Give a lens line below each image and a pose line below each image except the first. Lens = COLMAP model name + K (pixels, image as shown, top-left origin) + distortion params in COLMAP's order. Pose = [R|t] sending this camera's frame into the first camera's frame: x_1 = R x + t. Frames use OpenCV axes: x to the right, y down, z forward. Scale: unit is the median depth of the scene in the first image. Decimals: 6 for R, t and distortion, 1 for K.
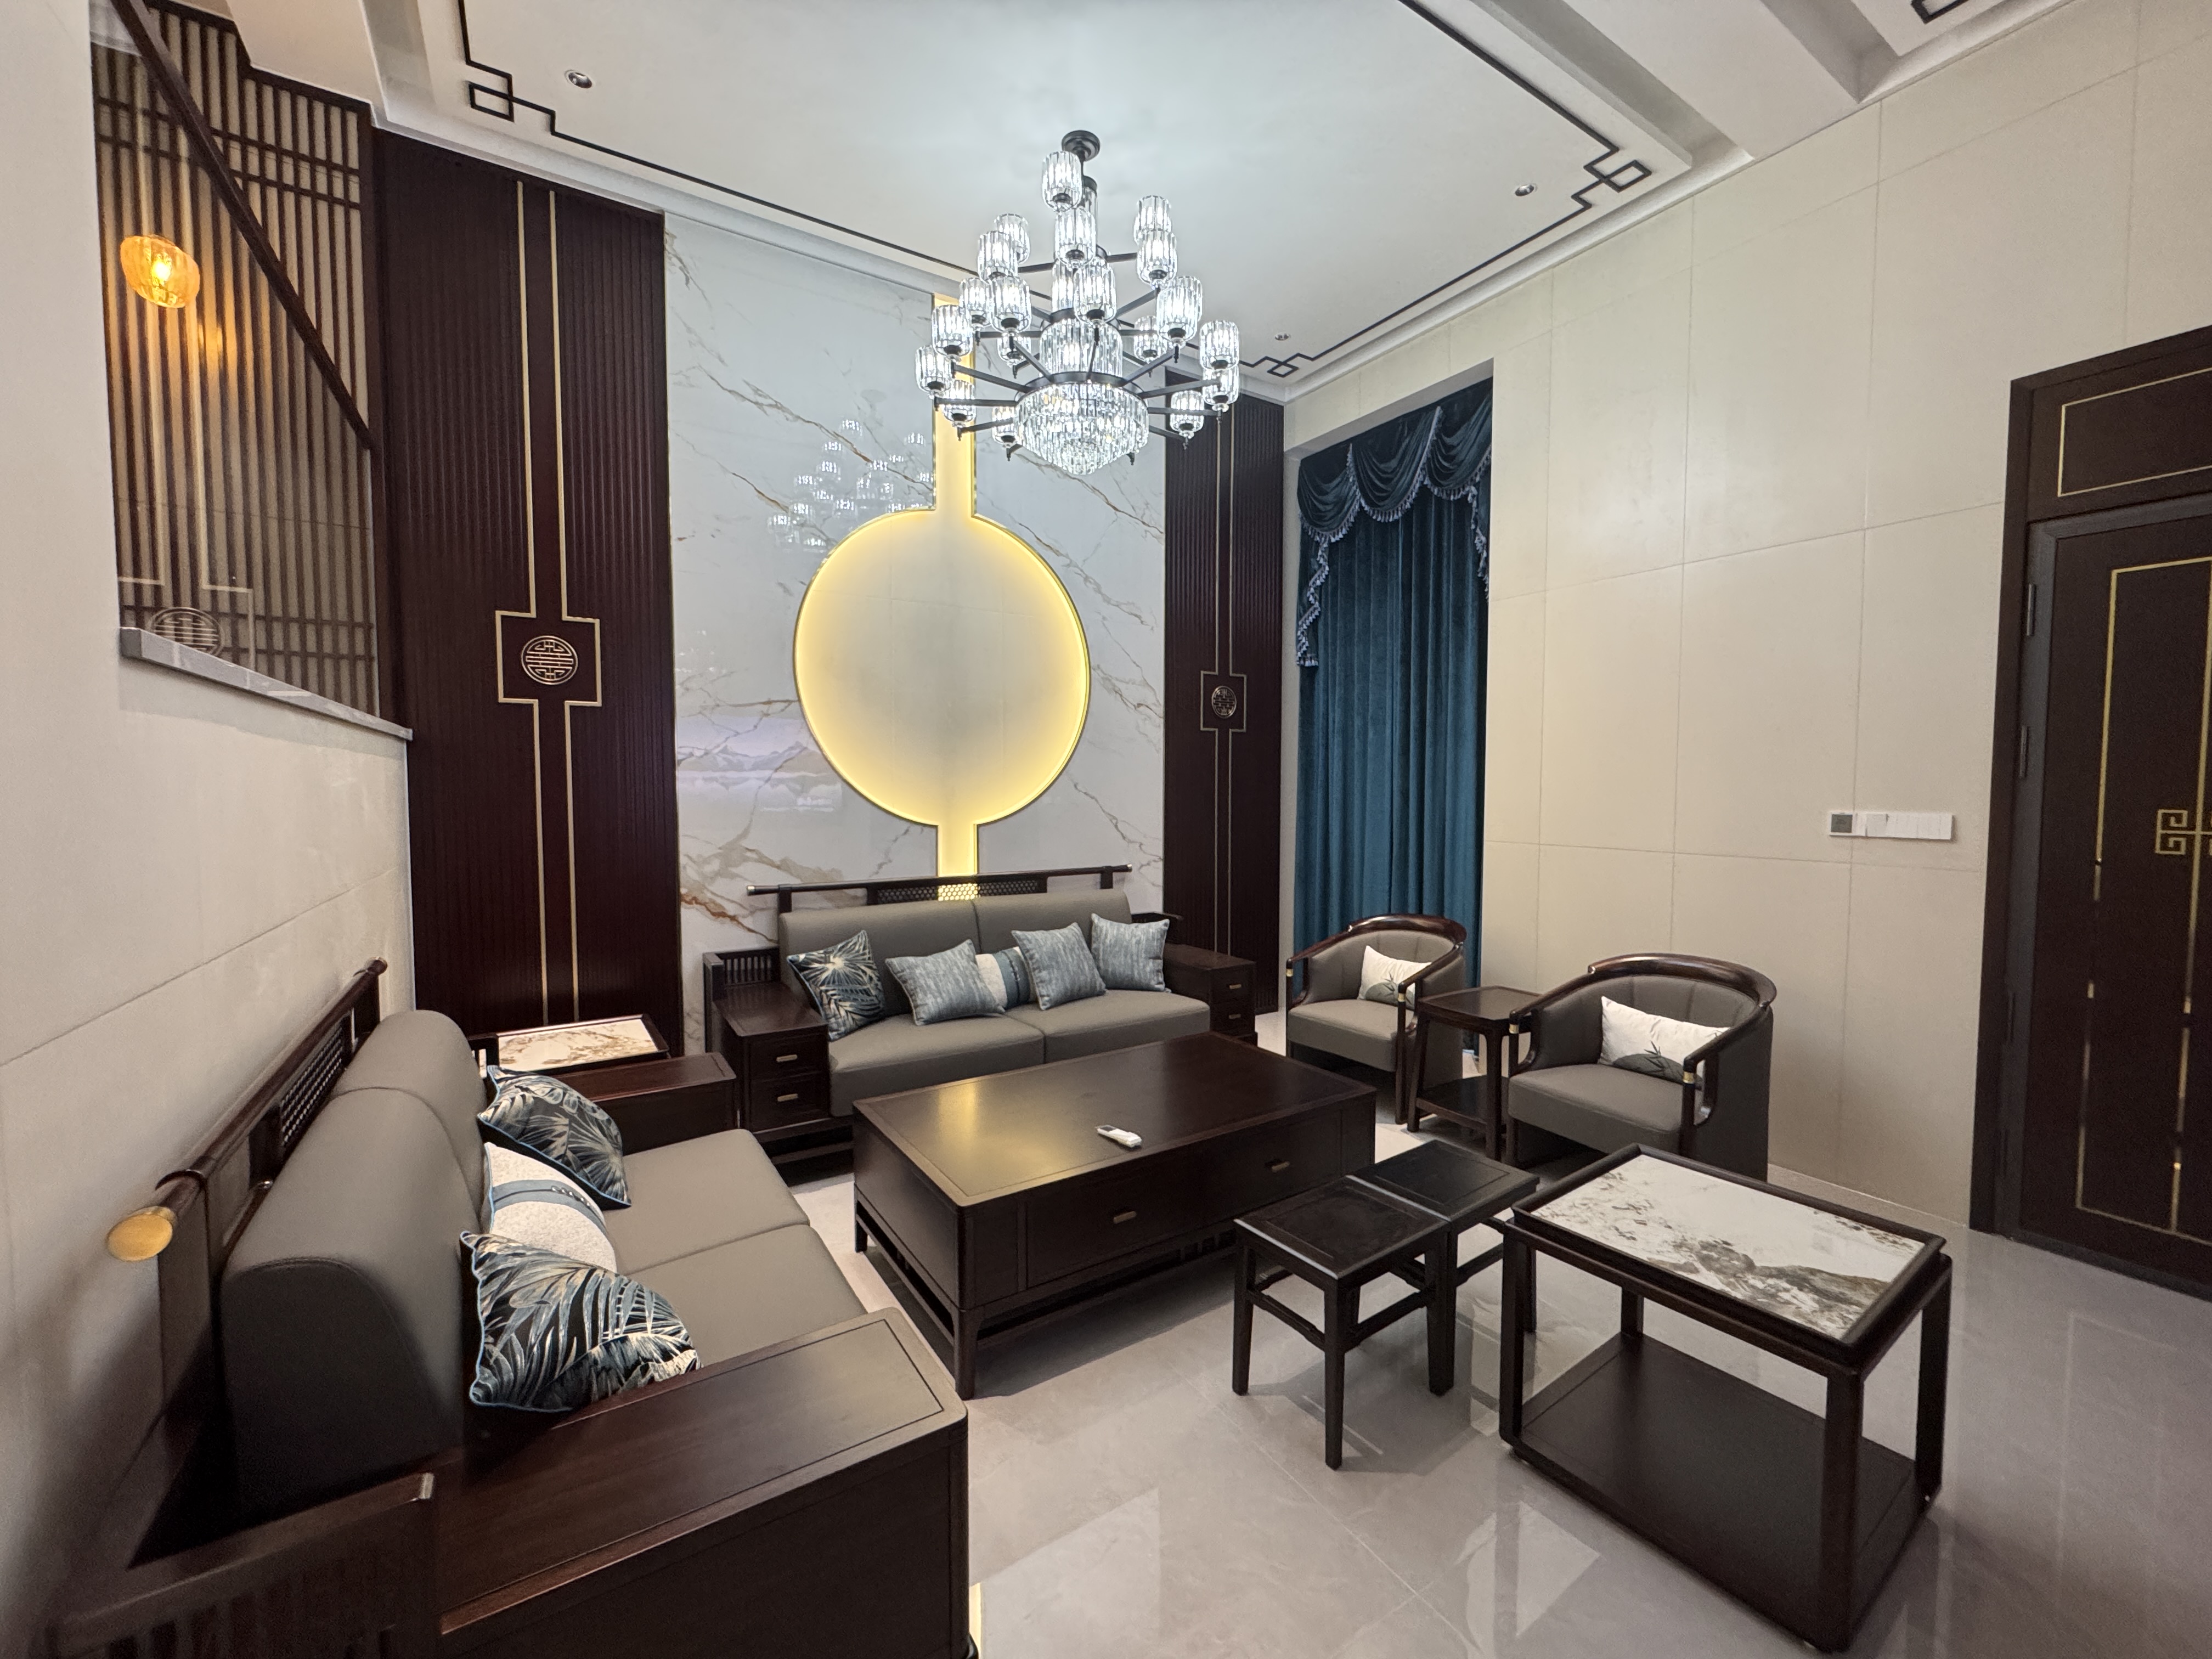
lens RADIAL K [[882.9, 0, 1106.0], [0, 882.9, 829.5], [0, 0, 1]] dist [-0.003877, -0.000133]
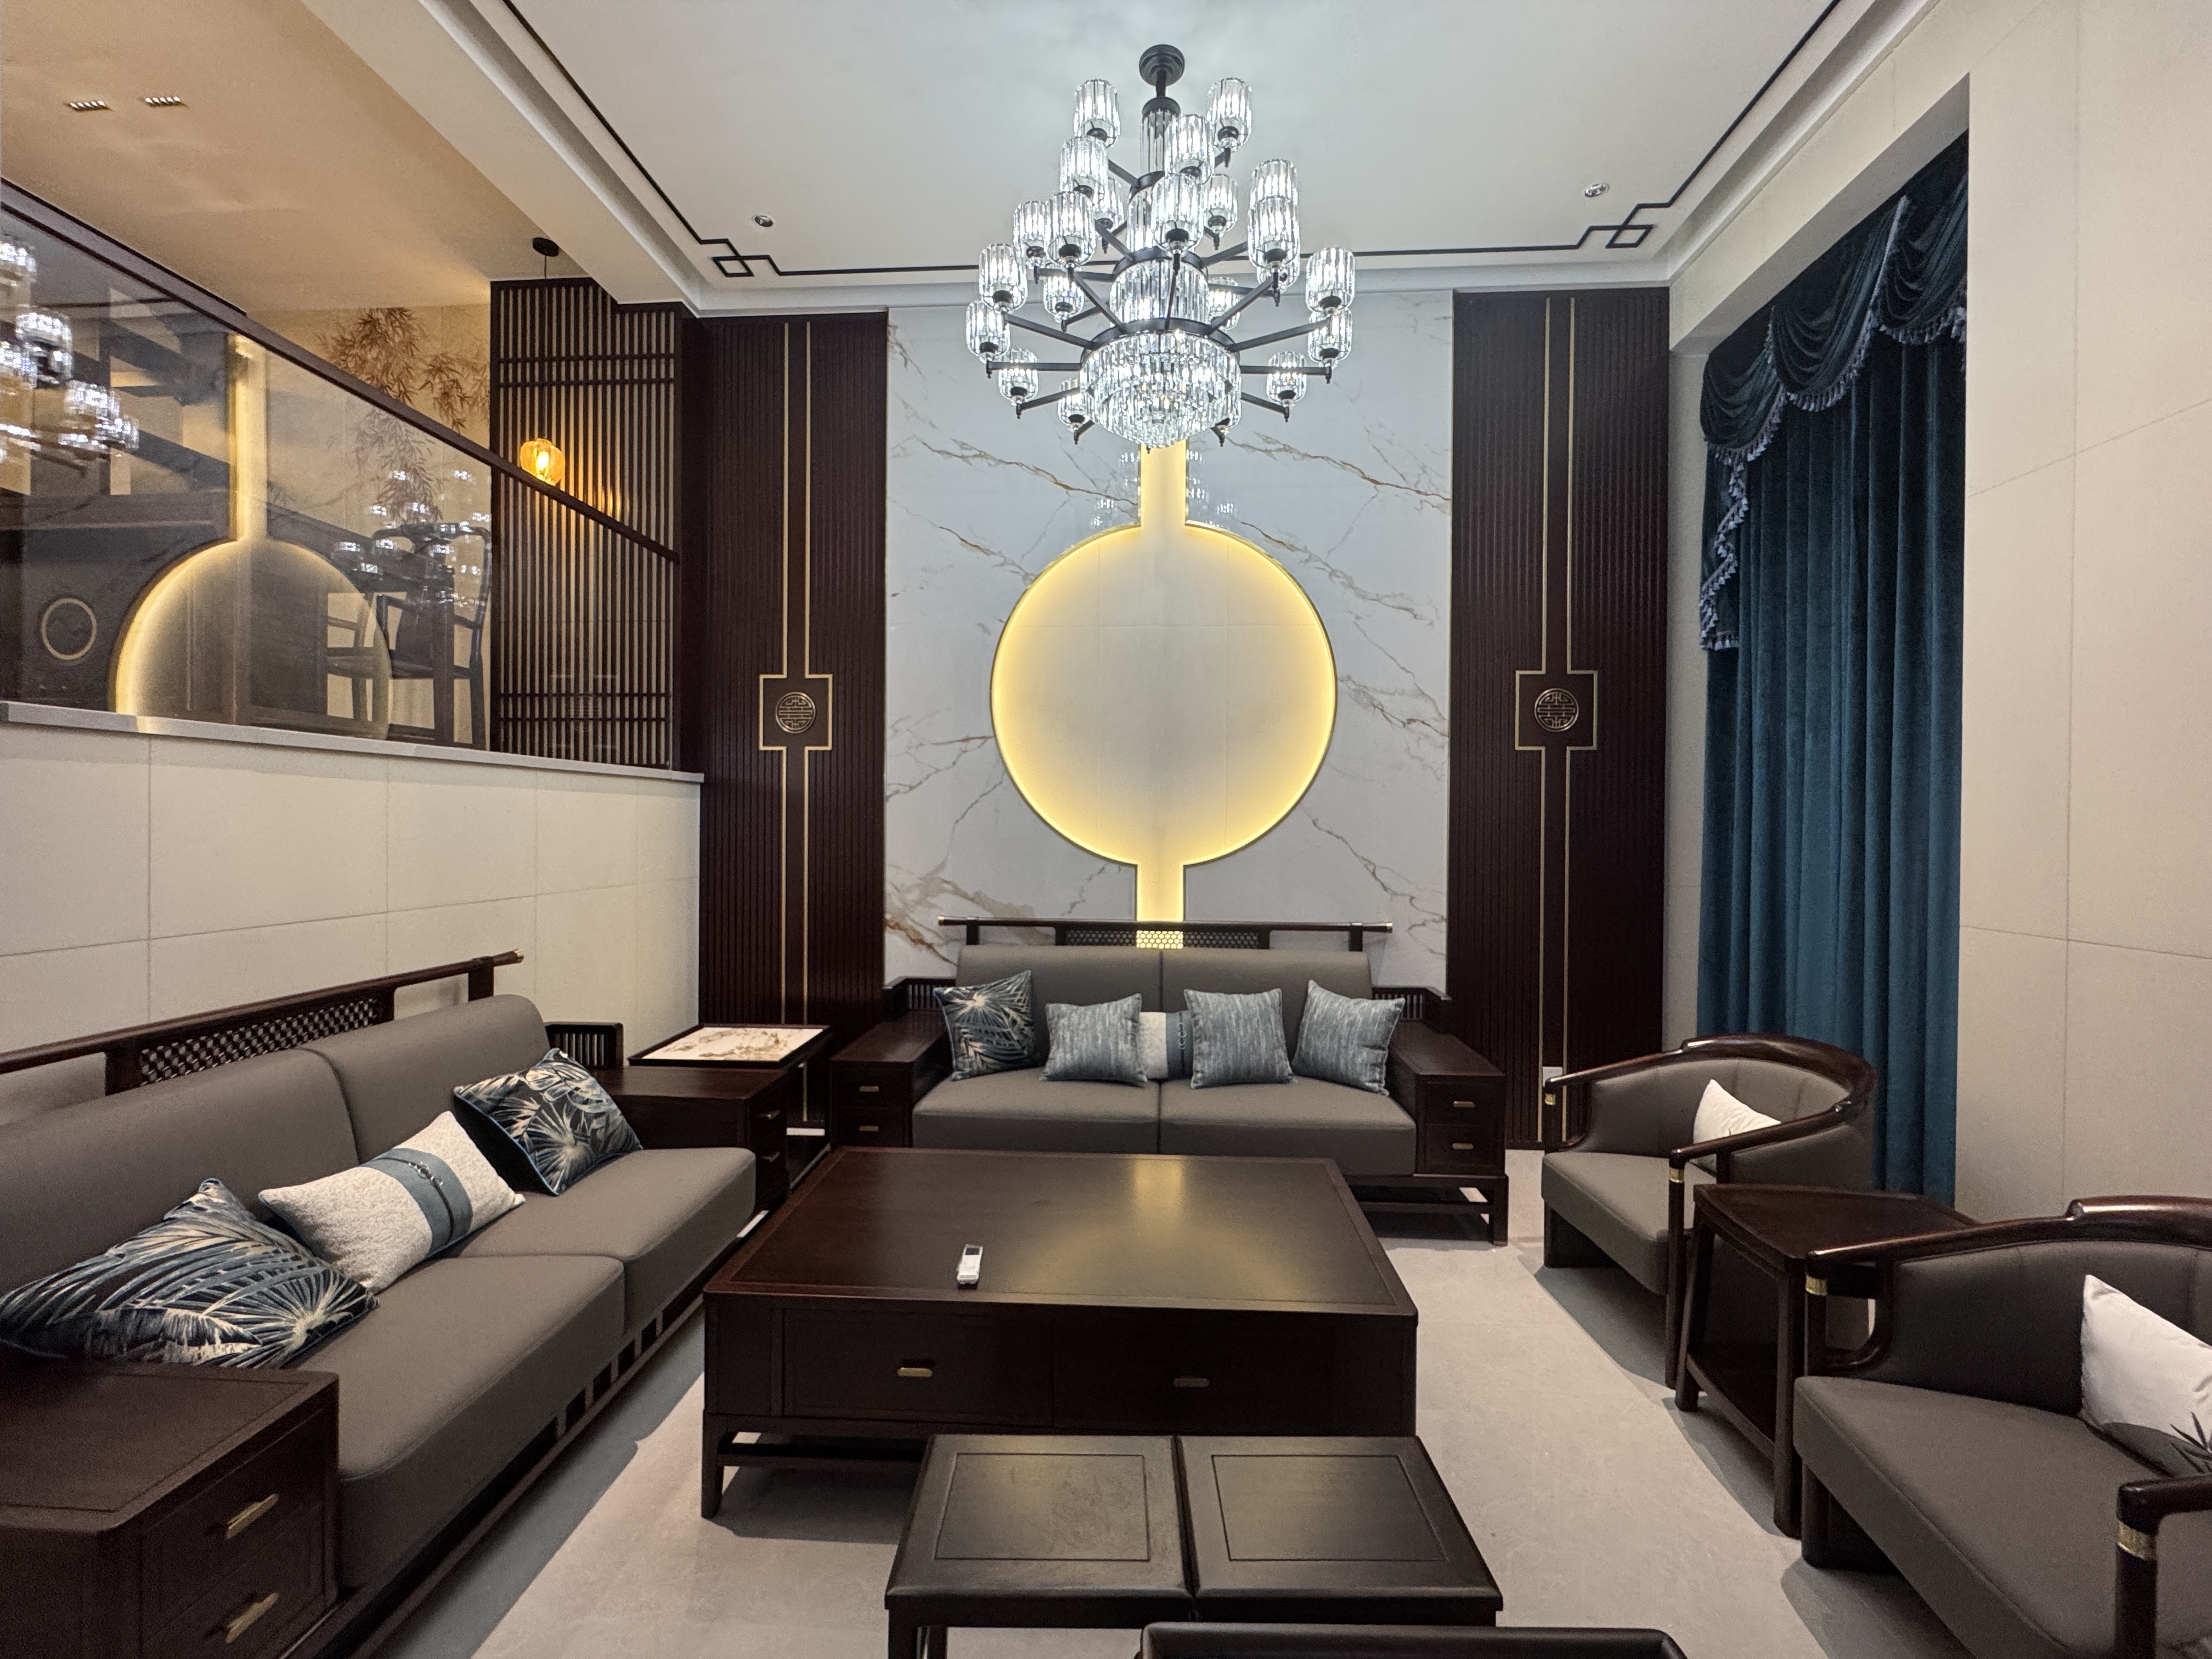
lens RADIAL K [[882.9, 0, 1106.0], [0, 882.9, 829.5], [0, 0, 1]] dist [-0.003877, -0.000133]
pose [[0.808951, 0.010152, -0.587788, 0.344203], [-0.036538, 0.998786, -0.033036, -0.010299], [0.586739, 0.048201, 0.808340, 0.254526]]
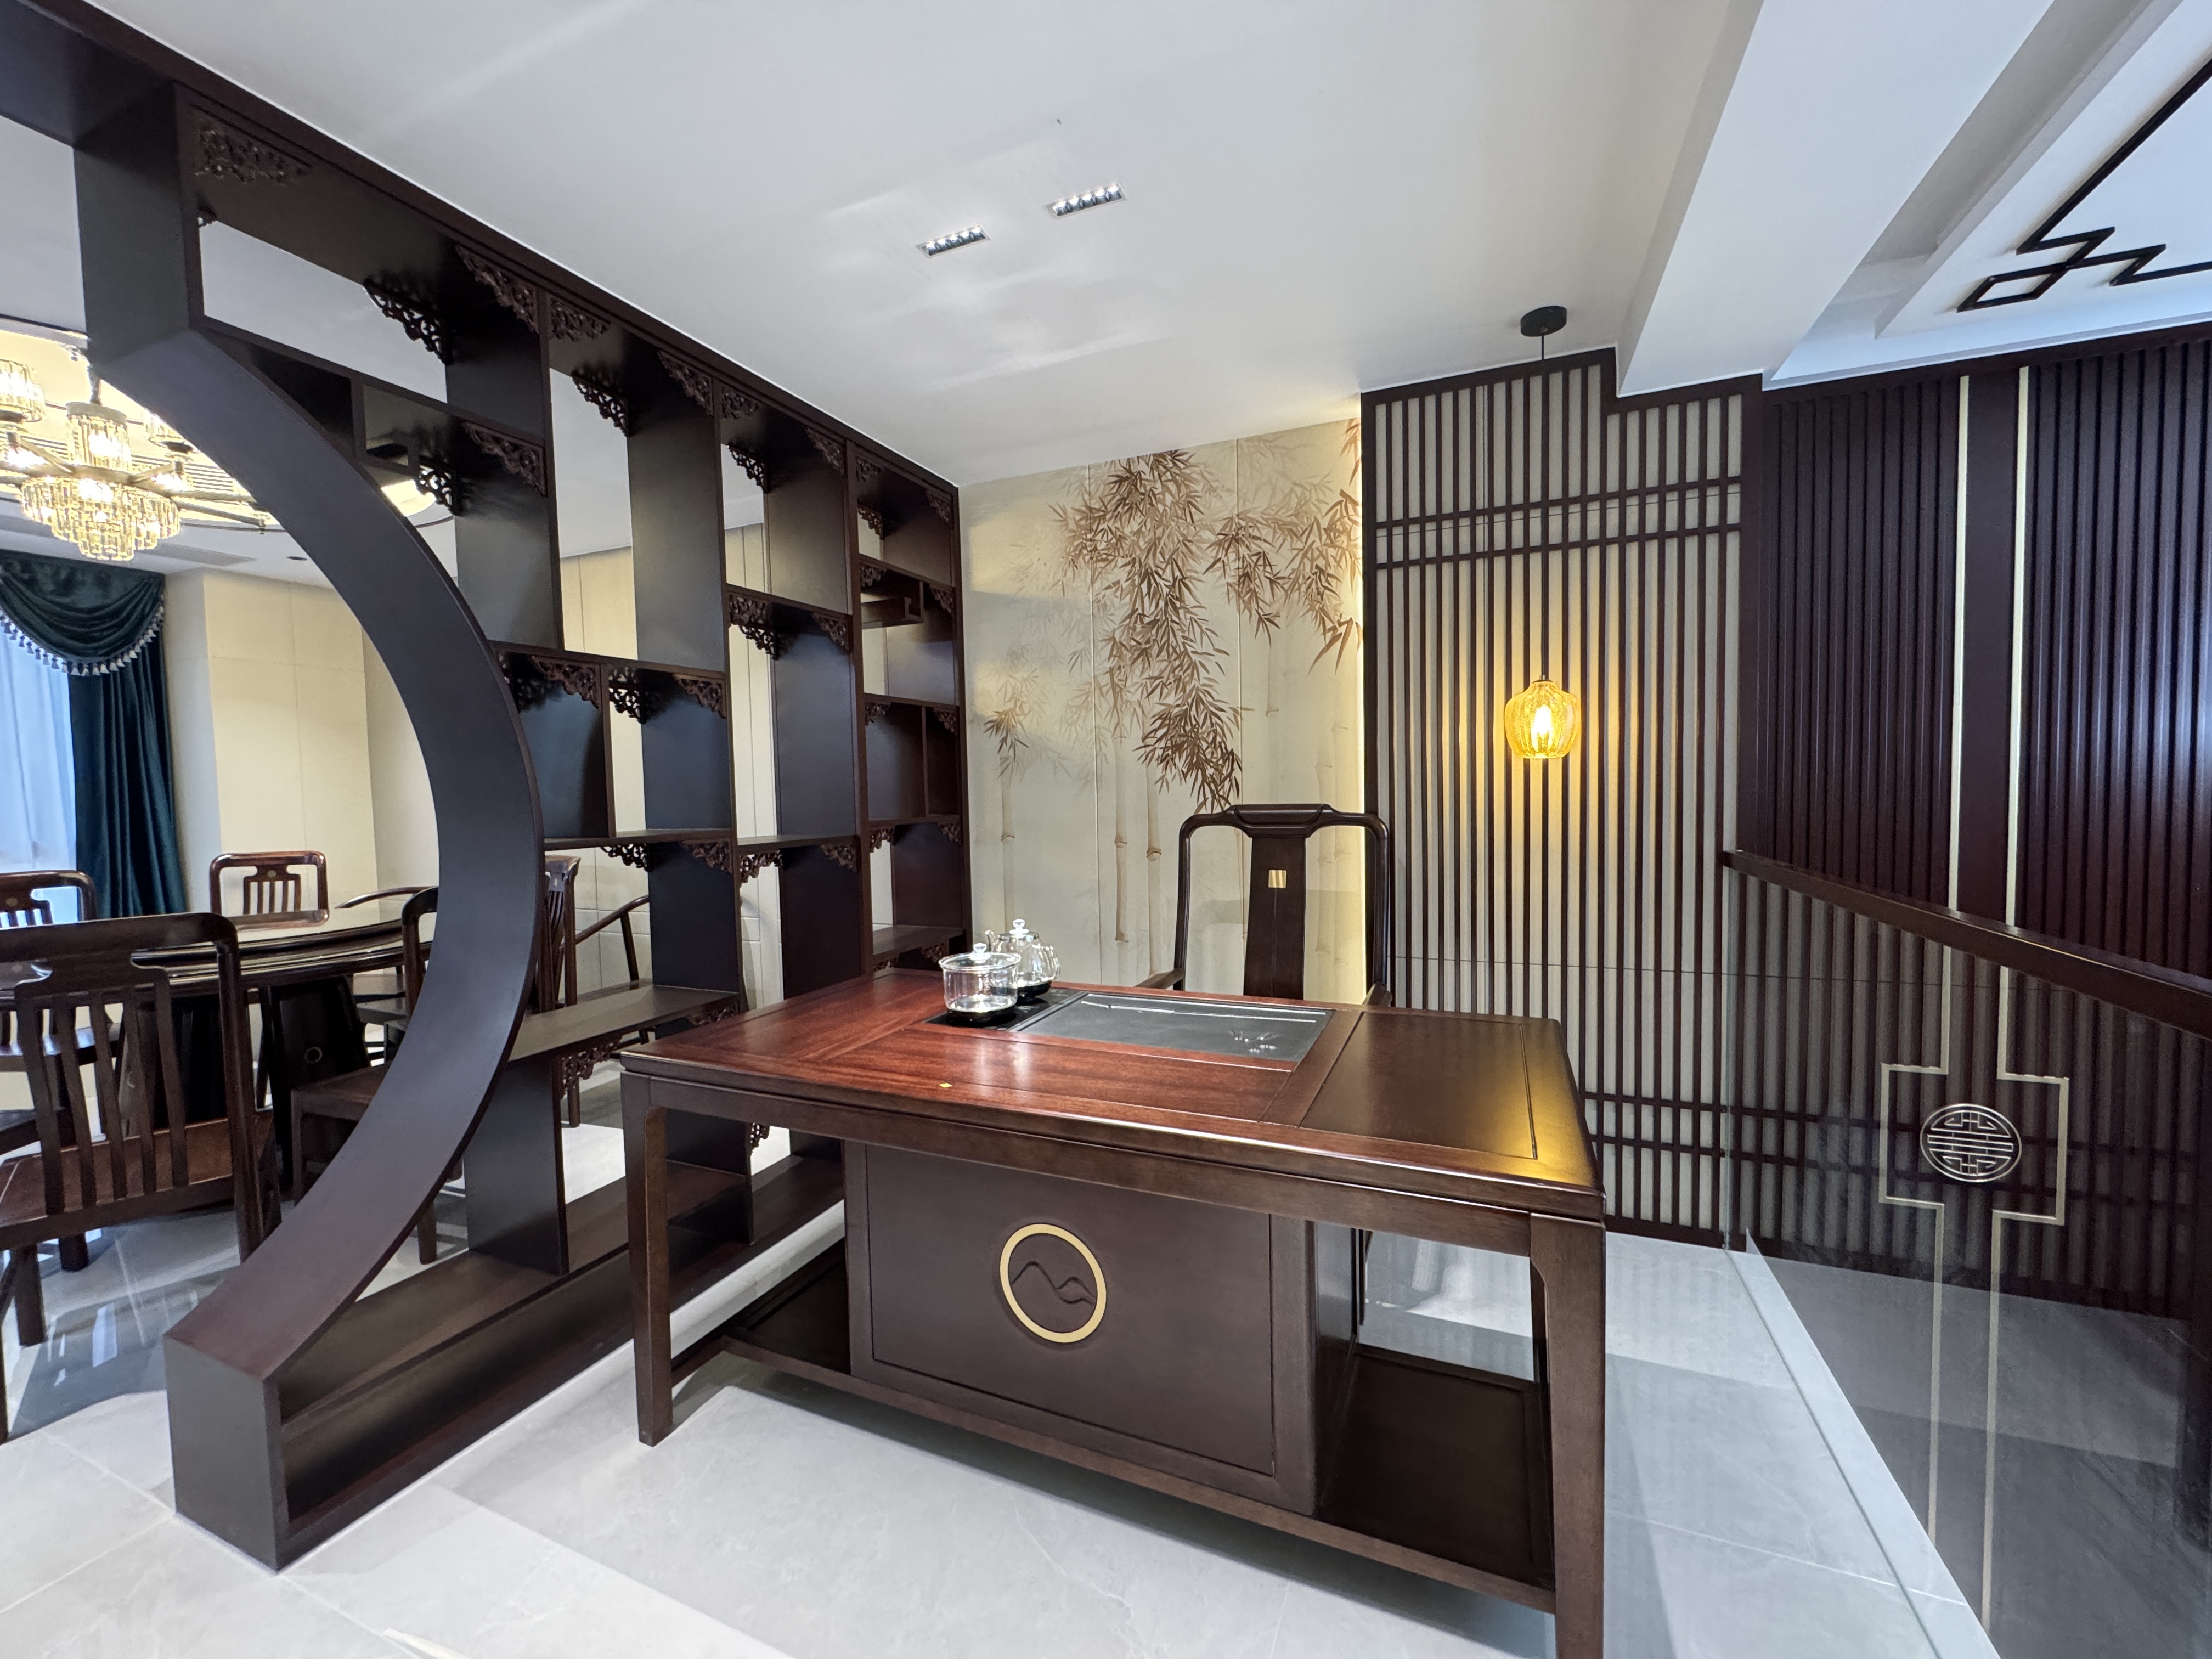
lens RADIAL K [[884.1, 0, 1096.5], [0, 884.1, 832.3], [0, 0, 1]] dist [-0.009507, -0.000086]
pose [[0.564791, 0.027926, -0.824761, -0.413698], [-0.023419, 0.999567, 0.017807, -0.347288], [0.824901, 0.009258, 0.565201, 0.138321]]
